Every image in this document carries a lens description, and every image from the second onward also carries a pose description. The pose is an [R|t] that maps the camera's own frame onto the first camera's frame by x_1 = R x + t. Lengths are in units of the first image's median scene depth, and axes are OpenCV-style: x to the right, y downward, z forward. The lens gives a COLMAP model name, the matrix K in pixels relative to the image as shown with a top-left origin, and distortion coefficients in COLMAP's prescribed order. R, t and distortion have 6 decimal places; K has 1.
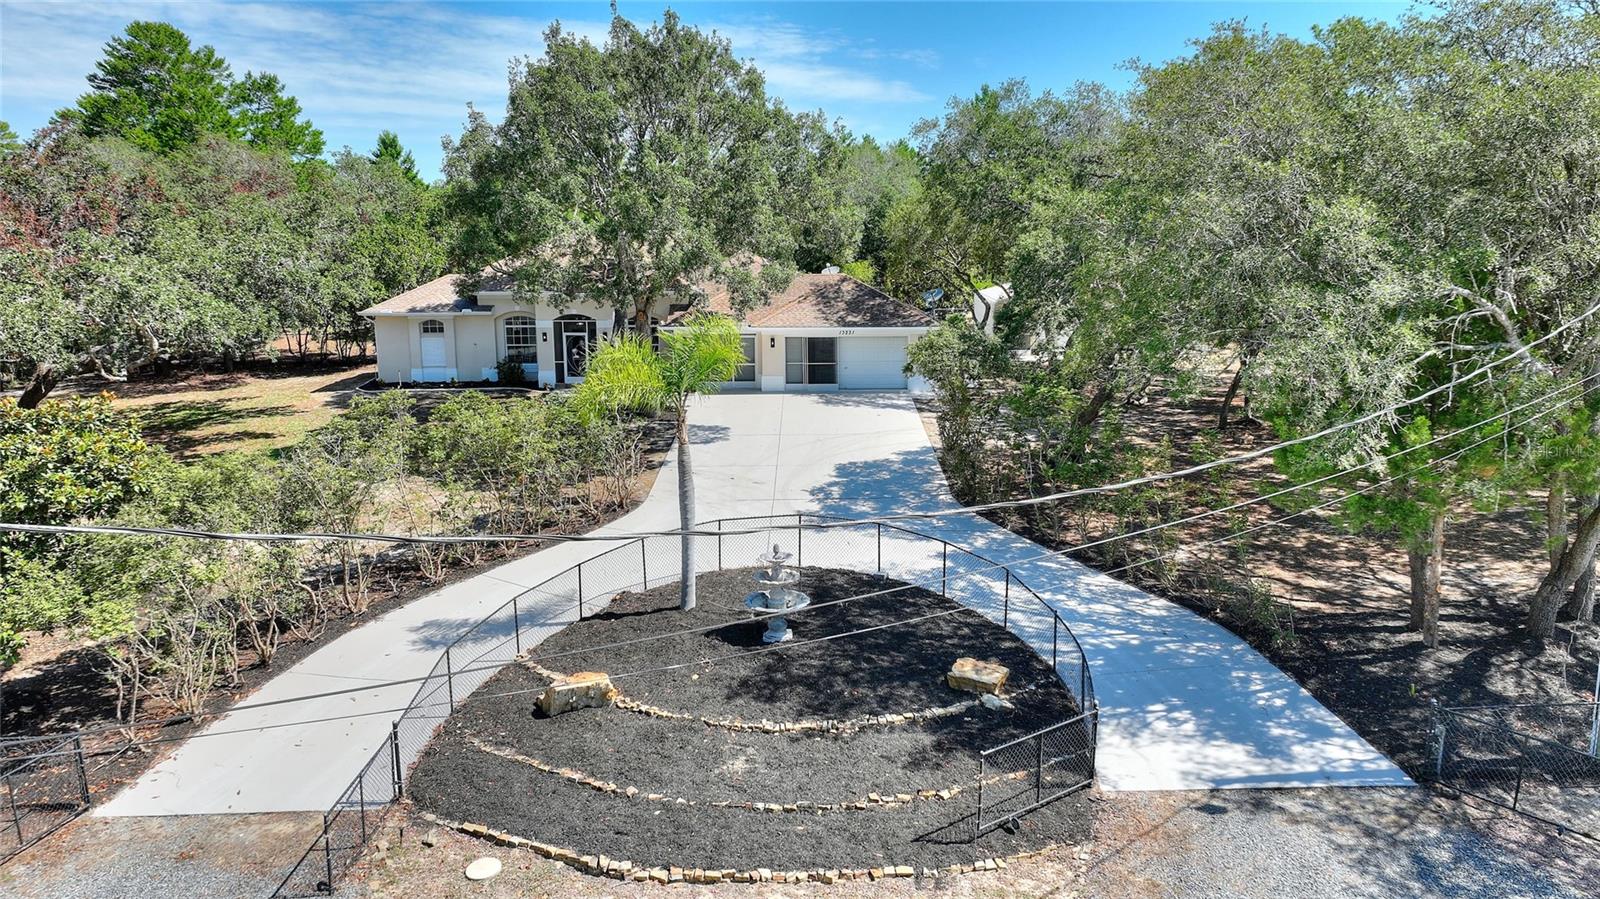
lens RADIAL K [[1115.9, 0, 807.7], [0, 1115.9, 446.0], [0, 0, 1]] dist [0.004337, 0.003108]
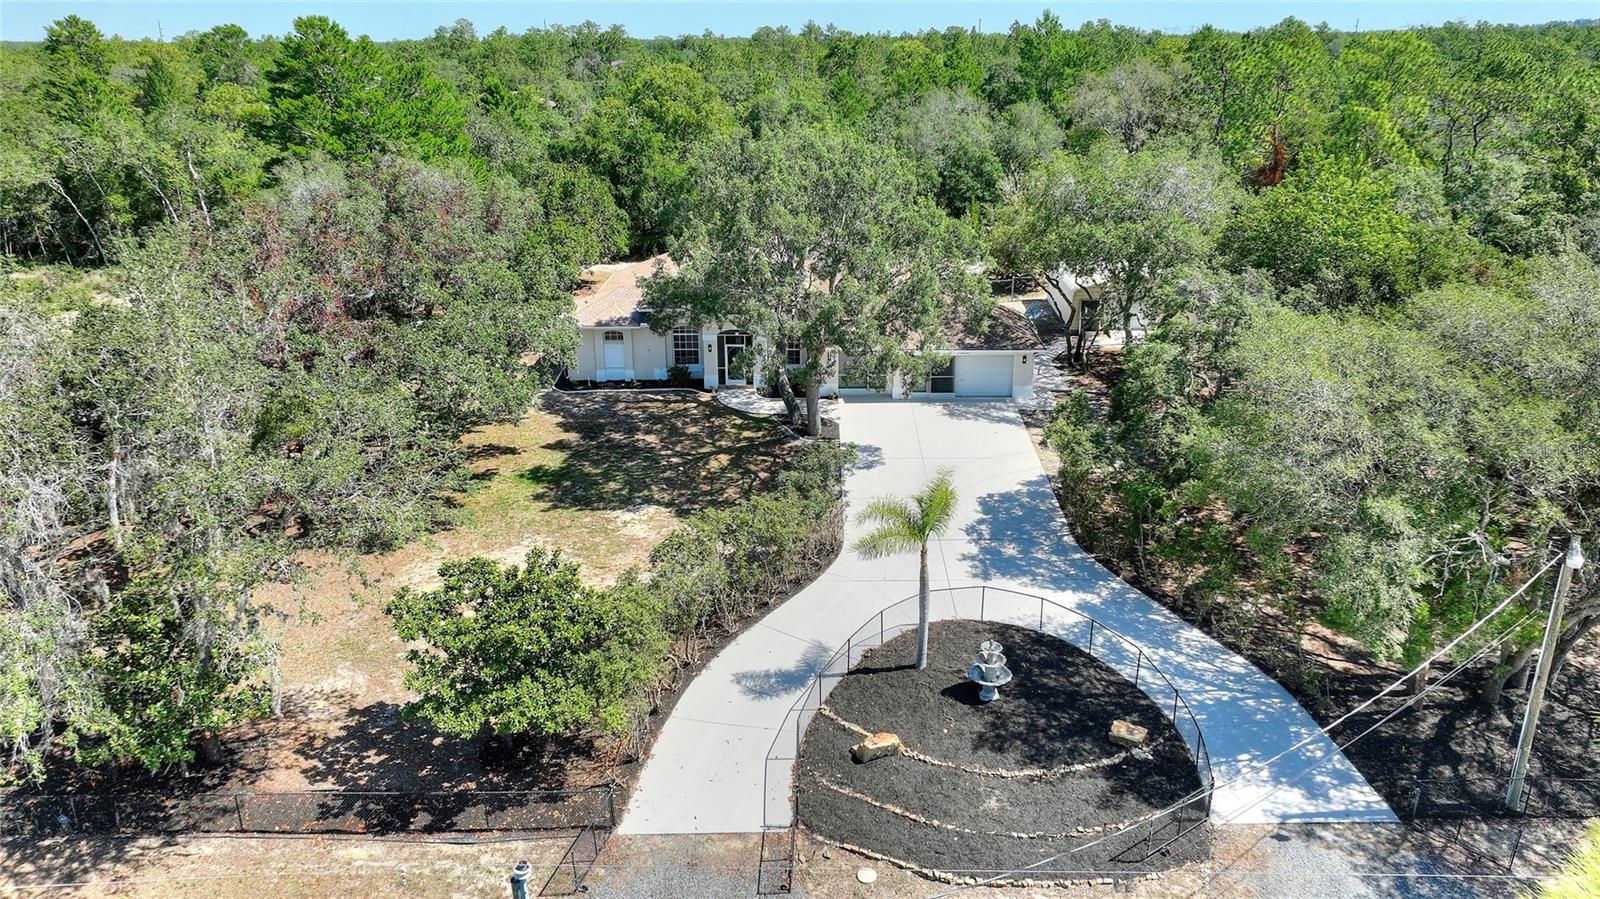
lens RADIAL K [[1111.8, 0, 803.5], [0, 1111.8, 451.9], [0, 0, 1]] dist [0.003119, 0.004123]
pose [[0.999921, 0.002544, -0.012332, -0.275110], [-0.000482, 0.986393, 0.164406, -0.425095], [0.012583, -0.164387, 0.986316, -0.466297]]
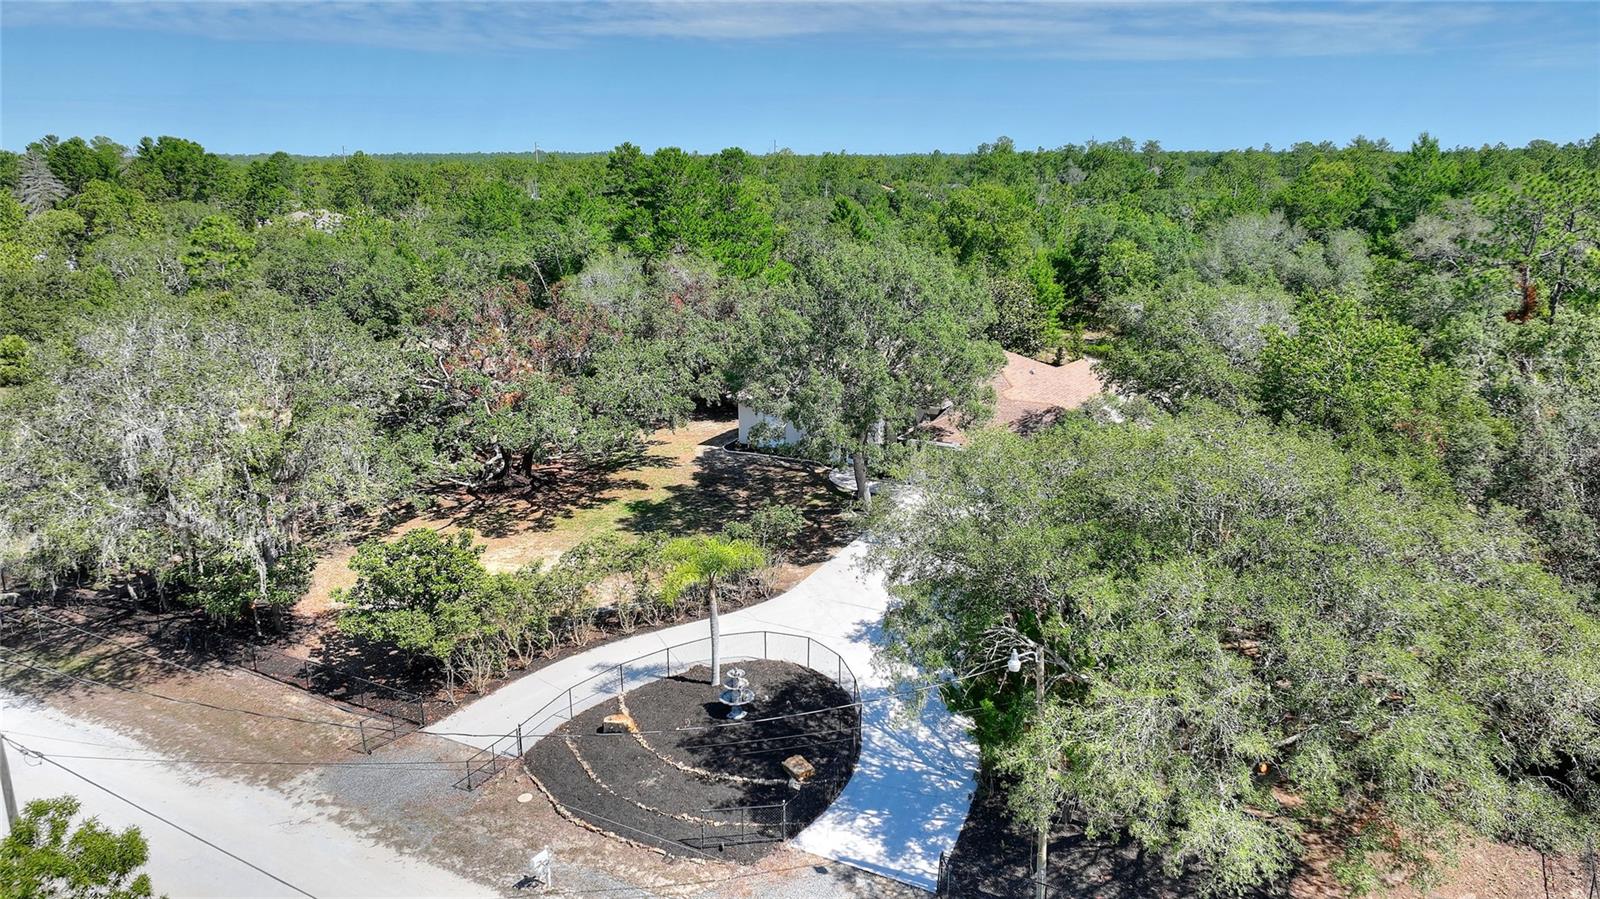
lens RADIAL K [[1111.8, 0, 803.5], [0, 1111.8, 451.9], [0, 0, 1]] dist [0.003119, 0.004123]
pose [[0.866536, 0.128385, -0.482320, 0.929907], [-0.092694, 0.990935, 0.097236, -0.463330], [0.490431, -0.039551, 0.870582, -0.534801]]
